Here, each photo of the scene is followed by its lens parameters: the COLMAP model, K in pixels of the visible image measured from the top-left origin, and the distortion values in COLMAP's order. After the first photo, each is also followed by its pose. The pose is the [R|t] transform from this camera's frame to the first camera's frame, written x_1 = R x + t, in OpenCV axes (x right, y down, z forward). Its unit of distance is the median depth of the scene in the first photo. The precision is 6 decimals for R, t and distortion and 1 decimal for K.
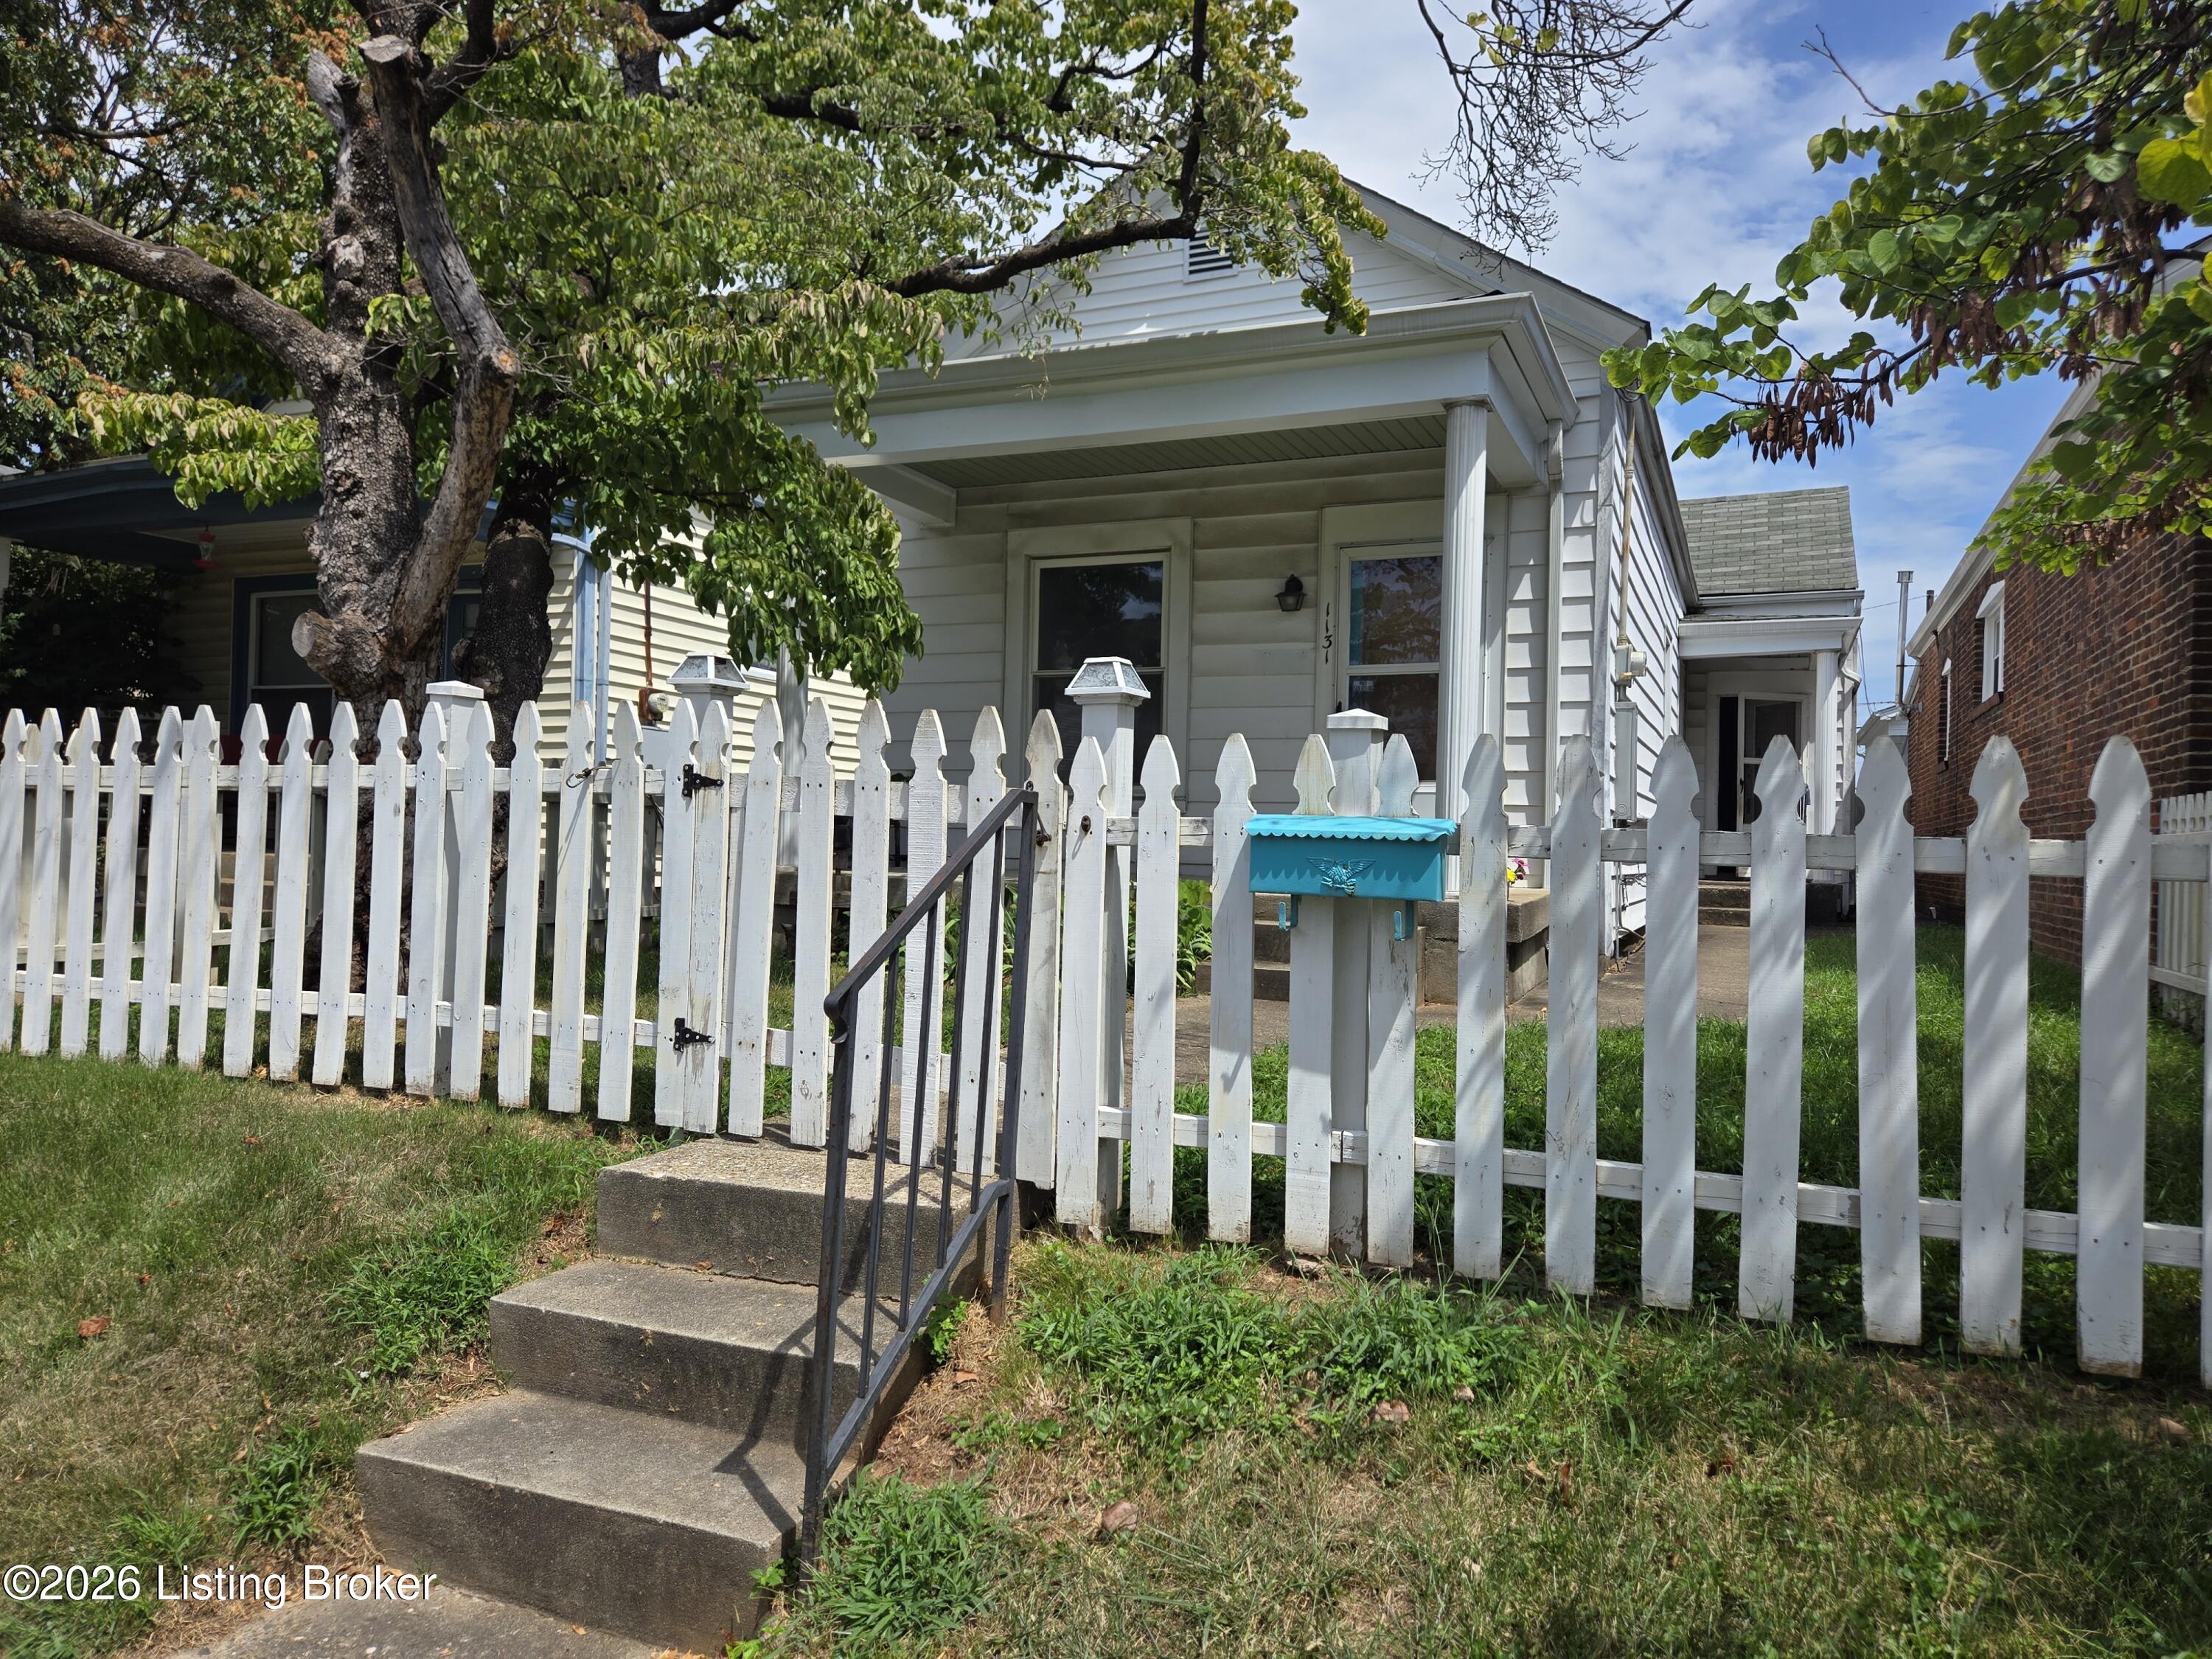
lens RADIAL K [[1488.4, 0, 1109.9], [0, 1488.4, 831.5], [0, 0, 1]] dist [0.076787, -0.063919]
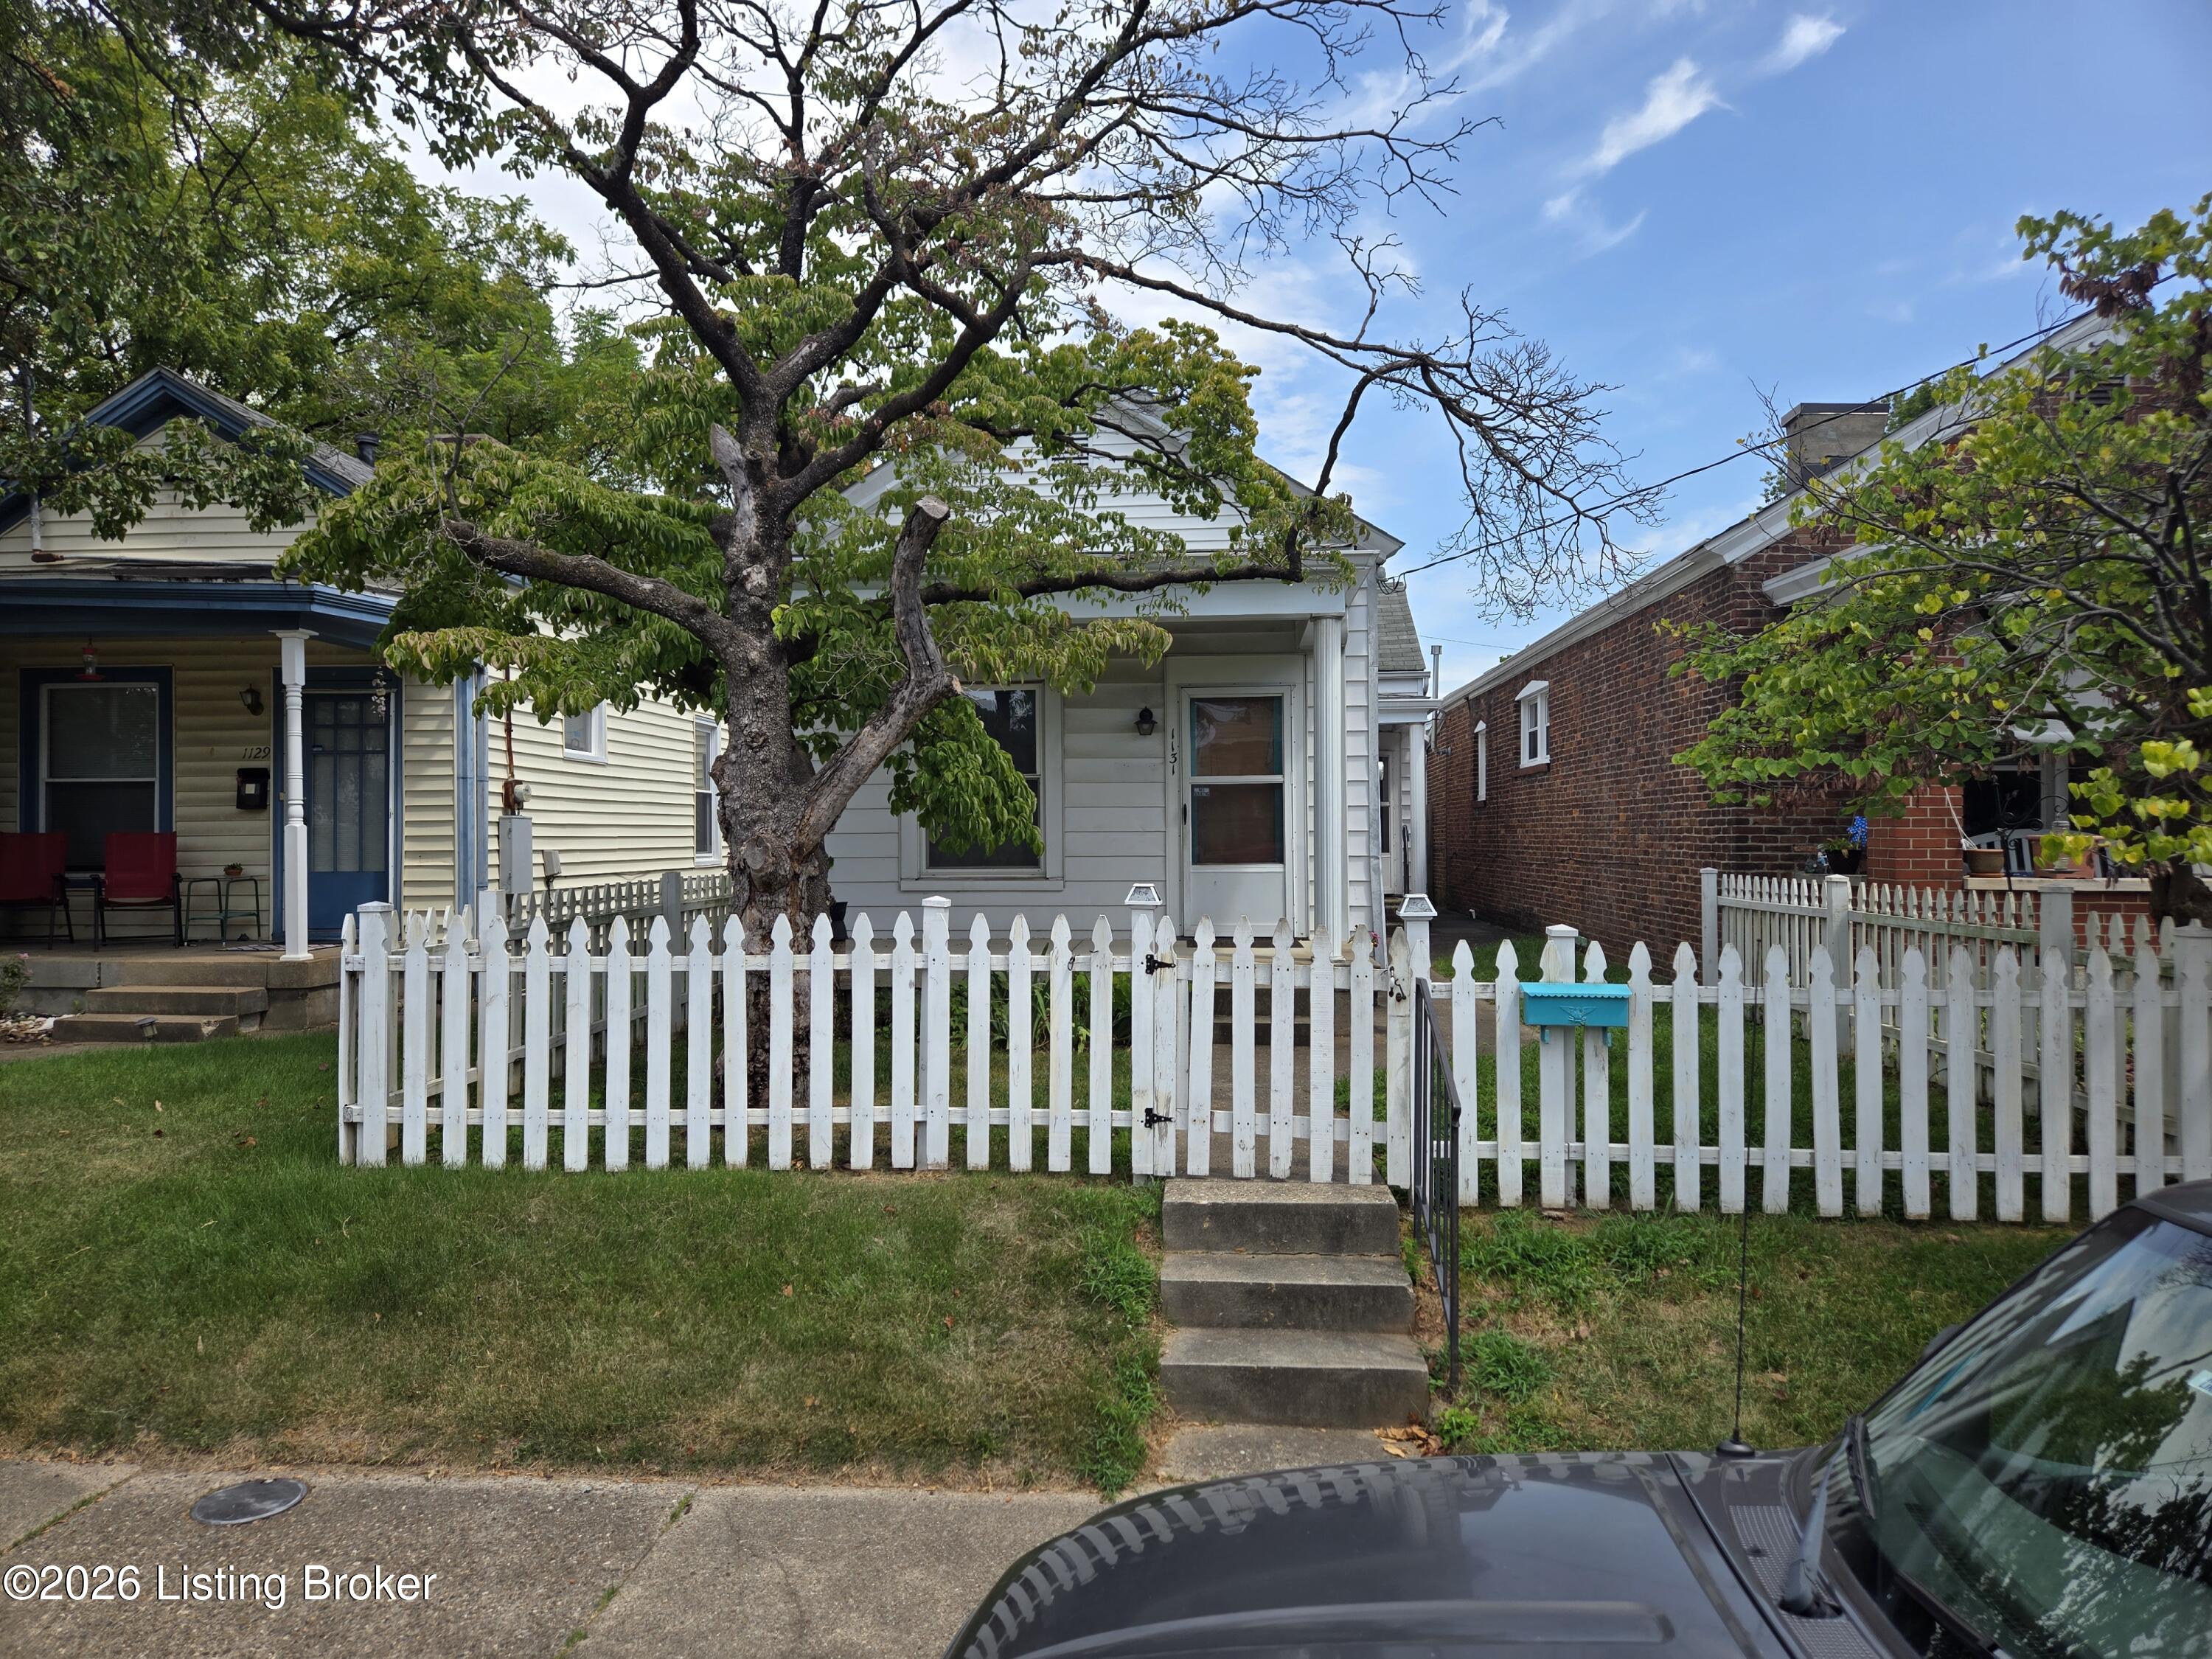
lens RADIAL K [[1488.4, 0, 1091.1], [0, 1488.4, 818.5], [0, 0, 1]] dist [0.076787, -0.063919]
pose [[0.945743, -0.025233, 0.323935, -0.348418], [0.025070, 0.999675, 0.004678, -0.081812], [-0.323947, 0.003697, 0.946068, -0.216520]]
